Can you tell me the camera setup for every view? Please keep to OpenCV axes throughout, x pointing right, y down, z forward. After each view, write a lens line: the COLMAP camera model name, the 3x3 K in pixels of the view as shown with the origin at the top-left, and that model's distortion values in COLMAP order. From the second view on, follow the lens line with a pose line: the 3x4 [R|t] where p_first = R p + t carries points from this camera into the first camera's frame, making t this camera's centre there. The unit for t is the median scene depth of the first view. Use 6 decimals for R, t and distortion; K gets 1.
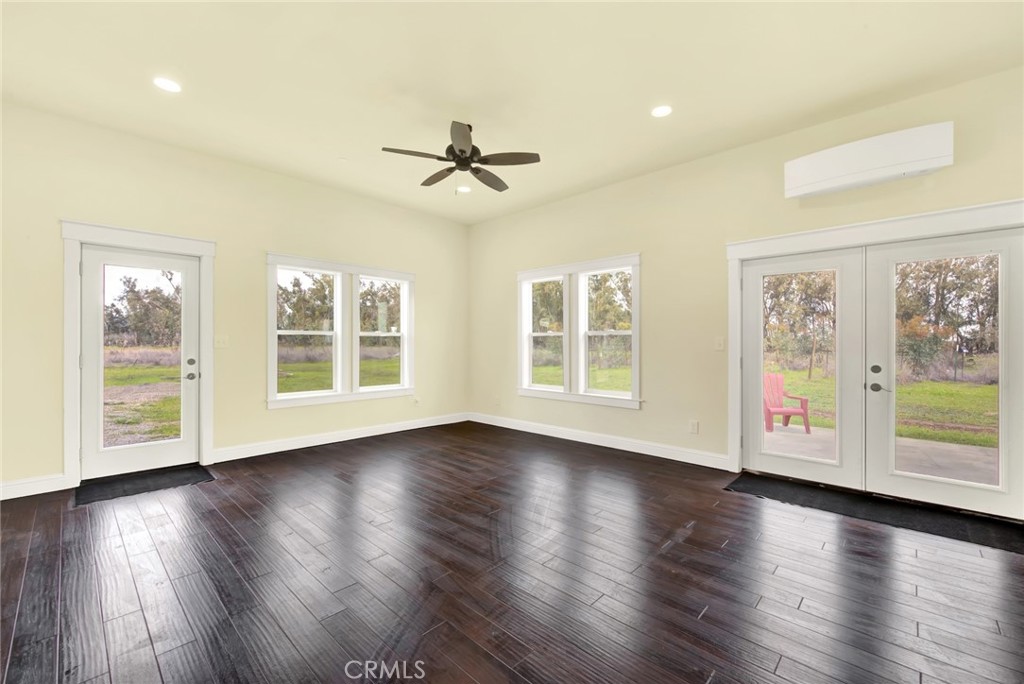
lens RADIAL K [[423.9, 0, 516.2], [0, 423.9, 339.0], [0, 0, 1]] dist [0.016198, -0.000350]
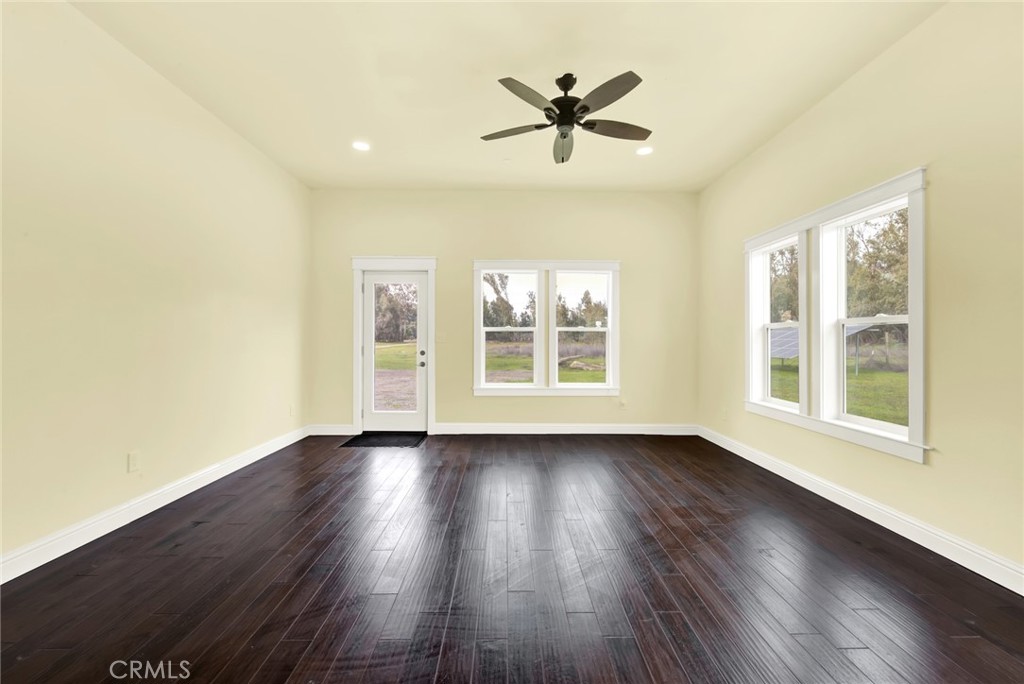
lens RADIAL K [[423.9, 0, 514.2], [0, 423.9, 340.0], [0, 0, 1]] dist [0.016198, -0.000350]
pose [[0.702568, 0.001237, -0.711616, 0.311108], [0.006100, 0.999951, 0.007760, 0.004898], [0.711591, -0.009793, 0.702526, 0.263502]]
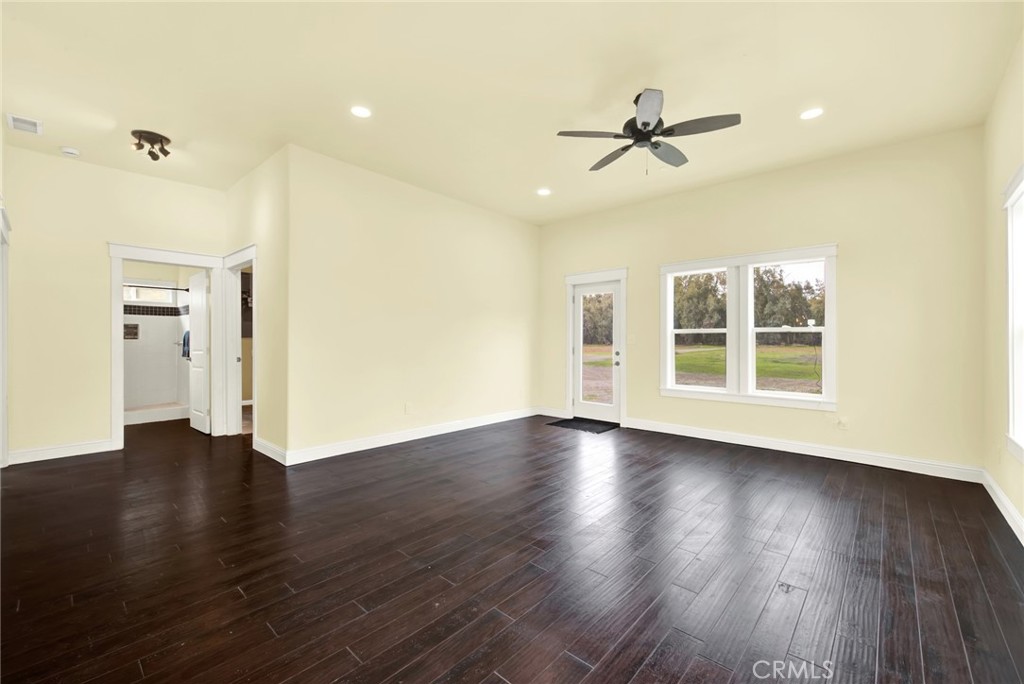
lens RADIAL K [[423.9, 0, 521.0], [0, 423.9, 344.9], [0, 0, 1]] dist [0.016198, -0.000350]
pose [[0.033995, 0.007617, -0.999393, 0.598133], [0.008059, 0.999936, 0.007896, 0.008388], [0.999390, -0.008323, 0.033932, 0.555490]]
